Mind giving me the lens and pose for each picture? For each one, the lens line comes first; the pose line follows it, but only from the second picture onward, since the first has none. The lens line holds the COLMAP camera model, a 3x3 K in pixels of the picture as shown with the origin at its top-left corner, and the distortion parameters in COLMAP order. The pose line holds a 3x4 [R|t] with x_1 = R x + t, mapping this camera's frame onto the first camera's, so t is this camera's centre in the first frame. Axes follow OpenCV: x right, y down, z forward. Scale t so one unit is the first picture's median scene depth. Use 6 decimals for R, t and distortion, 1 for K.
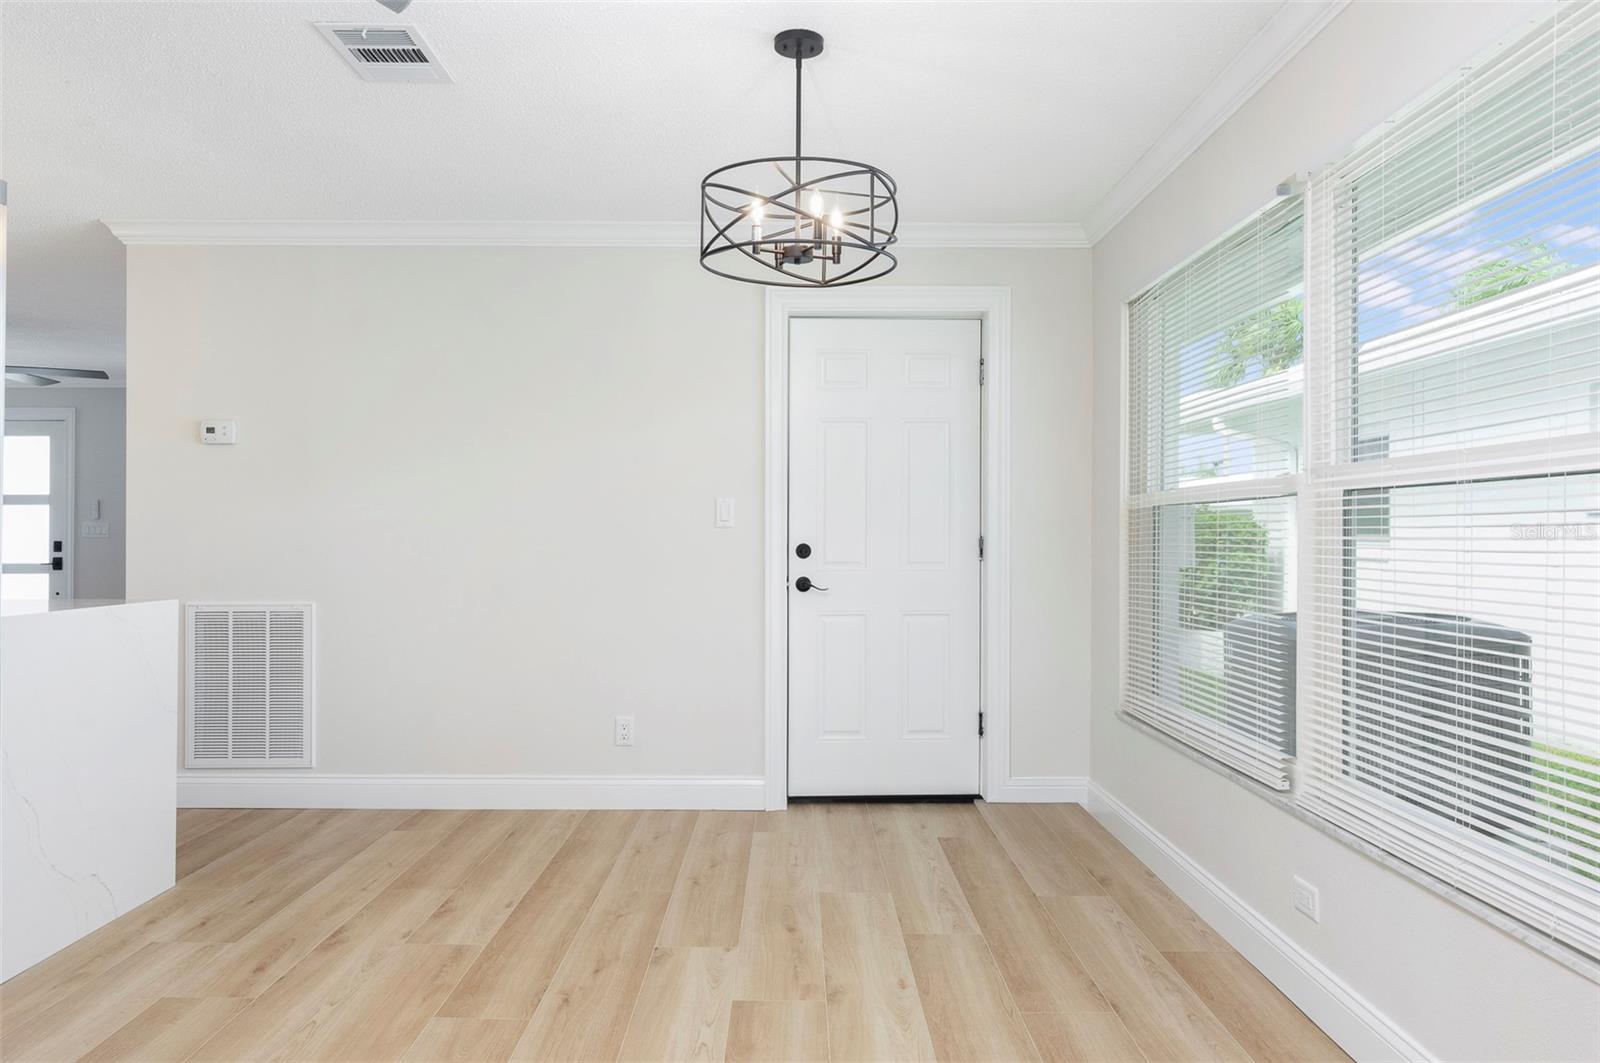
lens RADIAL K [[1107.0, 0, 790.3], [0, 1107.0, 519.8], [0, 0, 1]] dist [-0.003953, 0.001926]
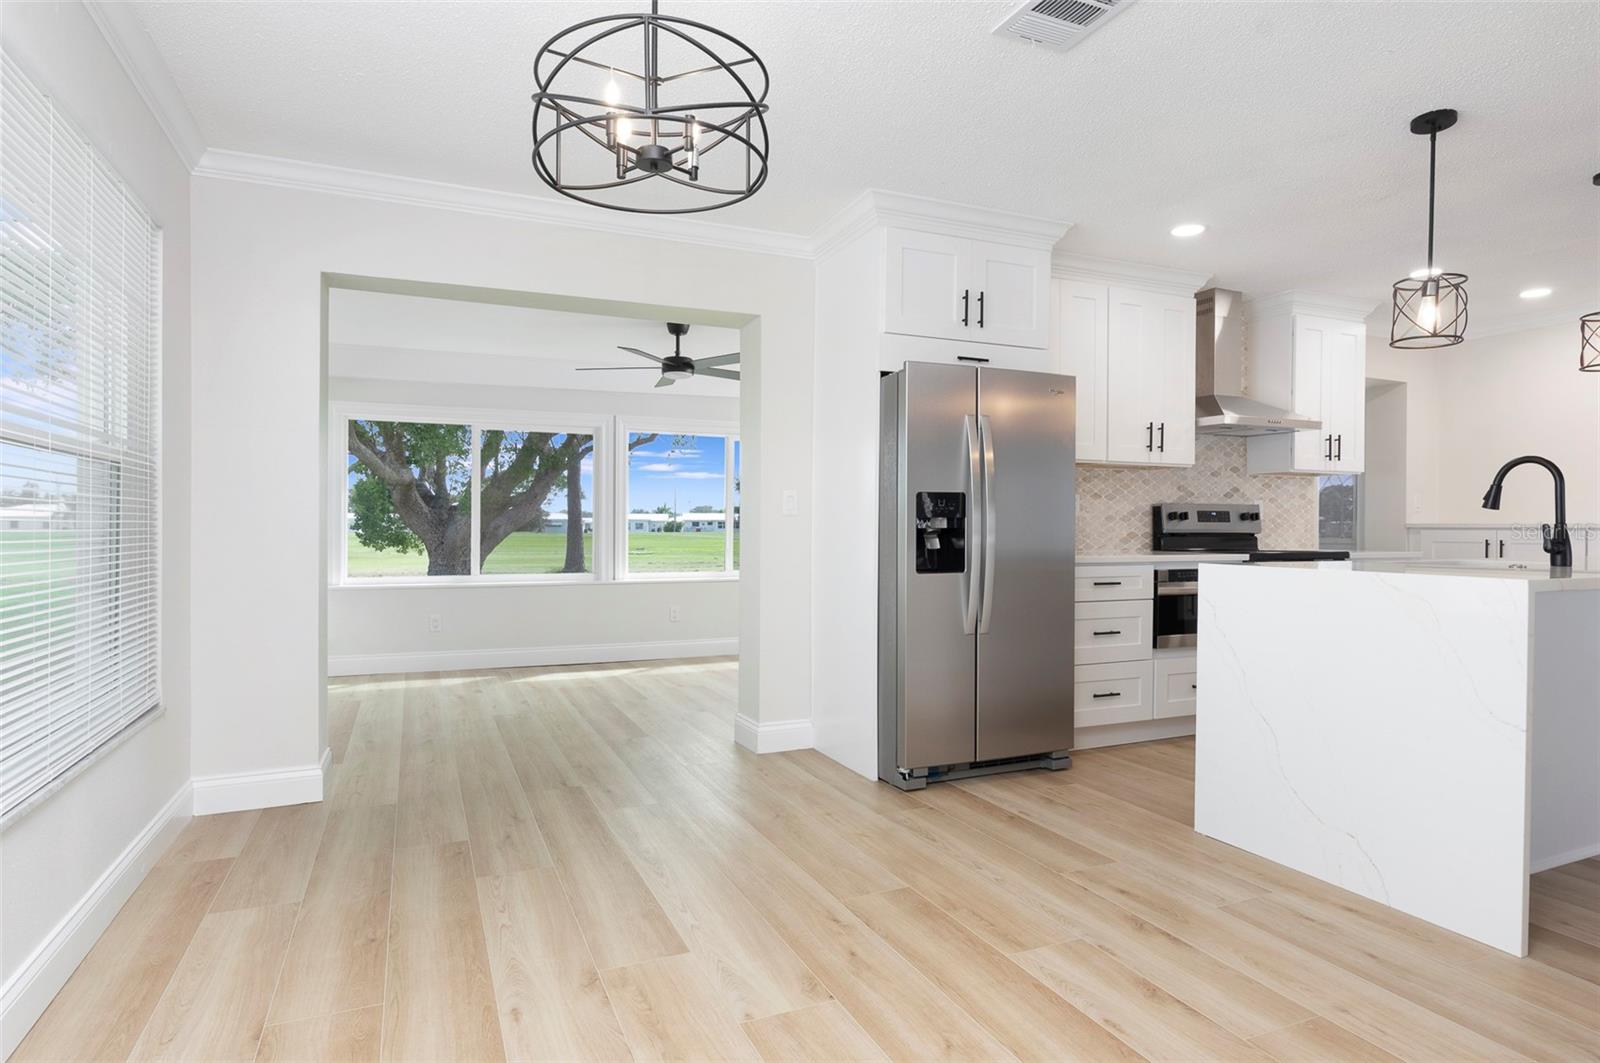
lens RADIAL K [[862.9, 0, 800.0], [0, 862.9, 531.5], [0, 0, 1]] dist [0.001175, -0.000796]
pose [[-0.912503, 0.000114, -0.409071, 0.165875], [0.003955, 0.999956, -0.008544, 0.050425], [0.409051, -0.009414, -0.912463, 1.626338]]
